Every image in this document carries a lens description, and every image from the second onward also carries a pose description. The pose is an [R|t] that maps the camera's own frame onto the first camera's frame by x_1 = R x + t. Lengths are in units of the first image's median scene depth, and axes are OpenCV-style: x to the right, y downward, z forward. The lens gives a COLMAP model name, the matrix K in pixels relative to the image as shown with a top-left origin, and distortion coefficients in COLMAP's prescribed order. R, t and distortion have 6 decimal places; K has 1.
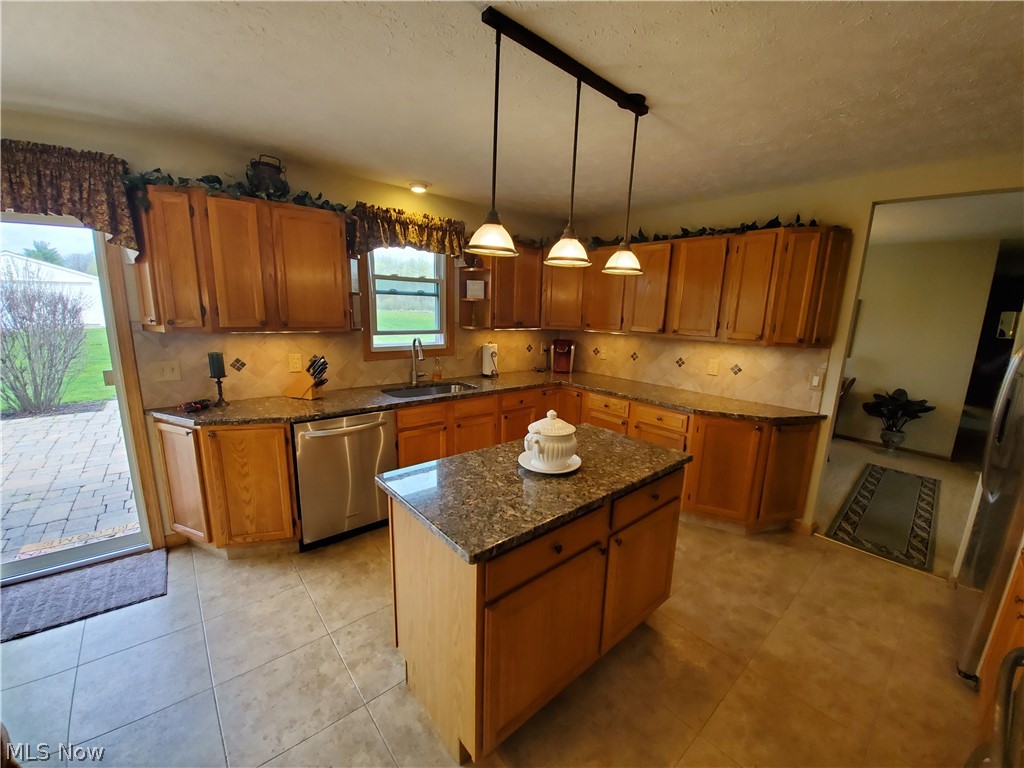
lens RADIAL K [[402.3, 0, 520.2], [0, 402.3, 389.0], [0, 0, 1]] dist [0.001735, -0.013523]
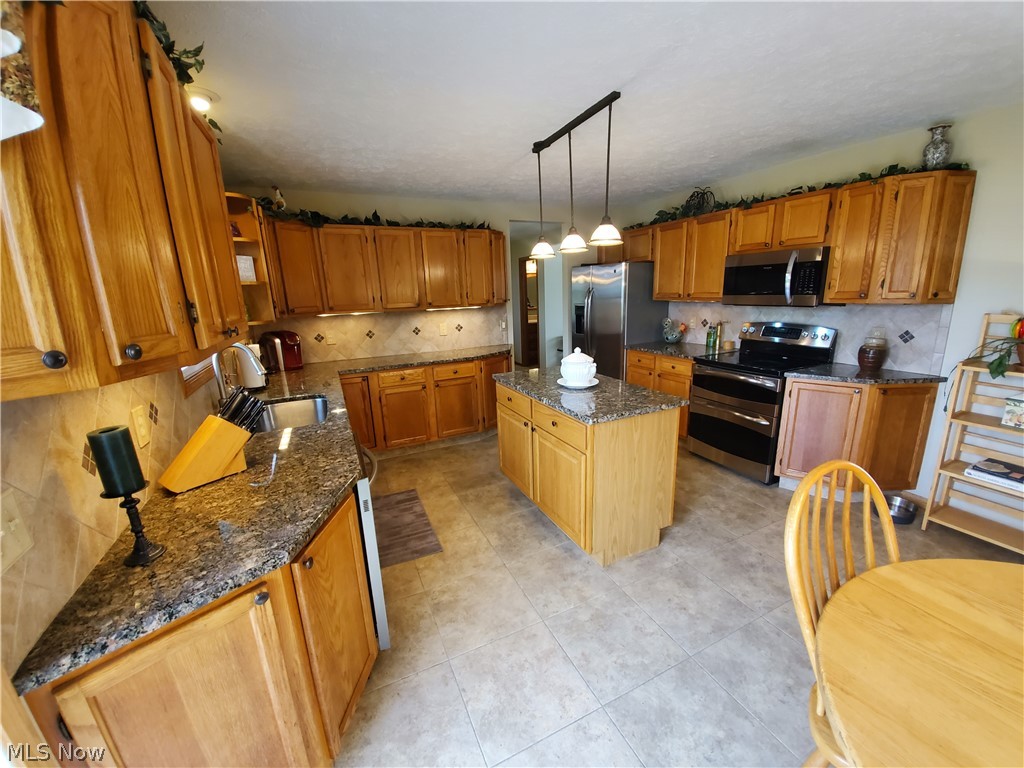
lens RADIAL K [[402.3, 0, 520.2], [0, 402.3, 389.0], [0, 0, 1]] dist [0.001735, -0.013523]
pose [[0.267109, -0.268190, 0.925595, -0.733622], [0.233388, 0.949903, 0.207882, -0.085083], [-0.934978, 0.160496, 0.316320, 0.380766]]
